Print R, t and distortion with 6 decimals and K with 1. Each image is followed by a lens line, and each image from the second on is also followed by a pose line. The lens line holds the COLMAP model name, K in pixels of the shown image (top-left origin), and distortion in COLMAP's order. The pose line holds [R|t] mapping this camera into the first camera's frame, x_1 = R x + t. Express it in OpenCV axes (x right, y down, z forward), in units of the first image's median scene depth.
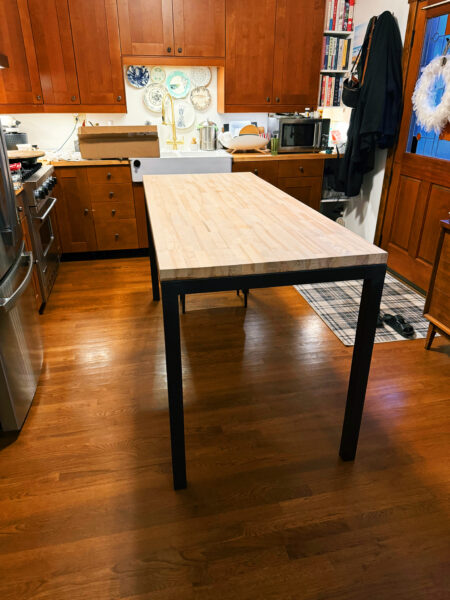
lens RADIAL K [[429.2, 0, 226.5], [0, 429.2, 301.5], [0, 0, 1]] dist [0.014103, -0.023849]
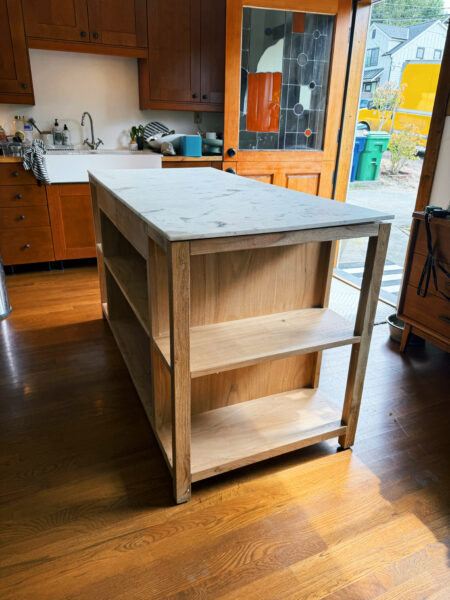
lens RADIAL K [[429.2, 0, 221.4], [0, 429.2, 300.7], [0, 0, 1]] dist [0.014103, -0.023849]
pose [[0.981130, -0.053828, 0.185708, -0.057086], [0.063379, 0.996934, -0.045879, 0.016923], [-0.182669, 0.056783, 0.981533, 0.136803]]
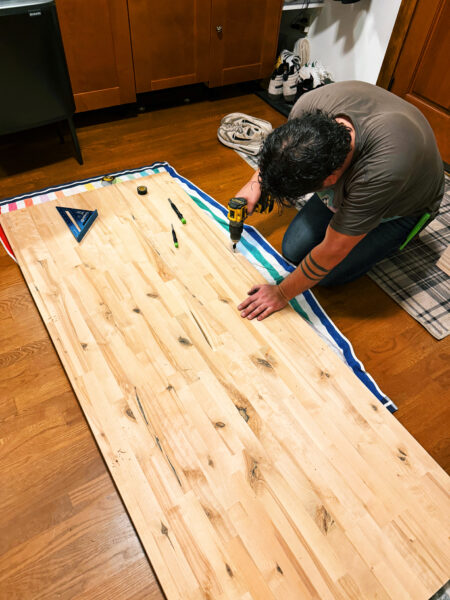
lens RADIAL K [[429.2, 0, 231.0], [0, 429.2, 298.2], [0, 0, 1]] dist [0.014103, -0.023849]
pose [[0.939836, -0.201952, 0.275543, -0.099738], [0.075264, 0.909147, 0.409618, -0.161392], [-0.333232, -0.364235, 0.869649, 0.509118]]
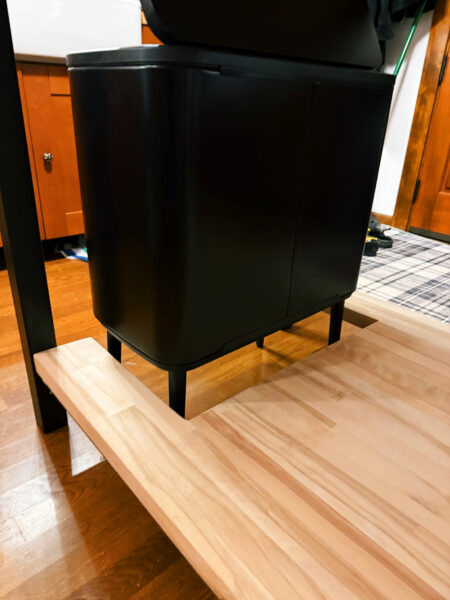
lens RADIAL K [[429.2, 0, 227.3], [0, 429.2, 297.0], [0, 0, 1]] dist [0.014103, -0.023849]
pose [[0.870518, -0.177561, 0.458988, -0.179420], [0.183068, 0.982550, 0.032895, -0.078910], [-0.456820, 0.055390, 0.887833, 0.724070]]
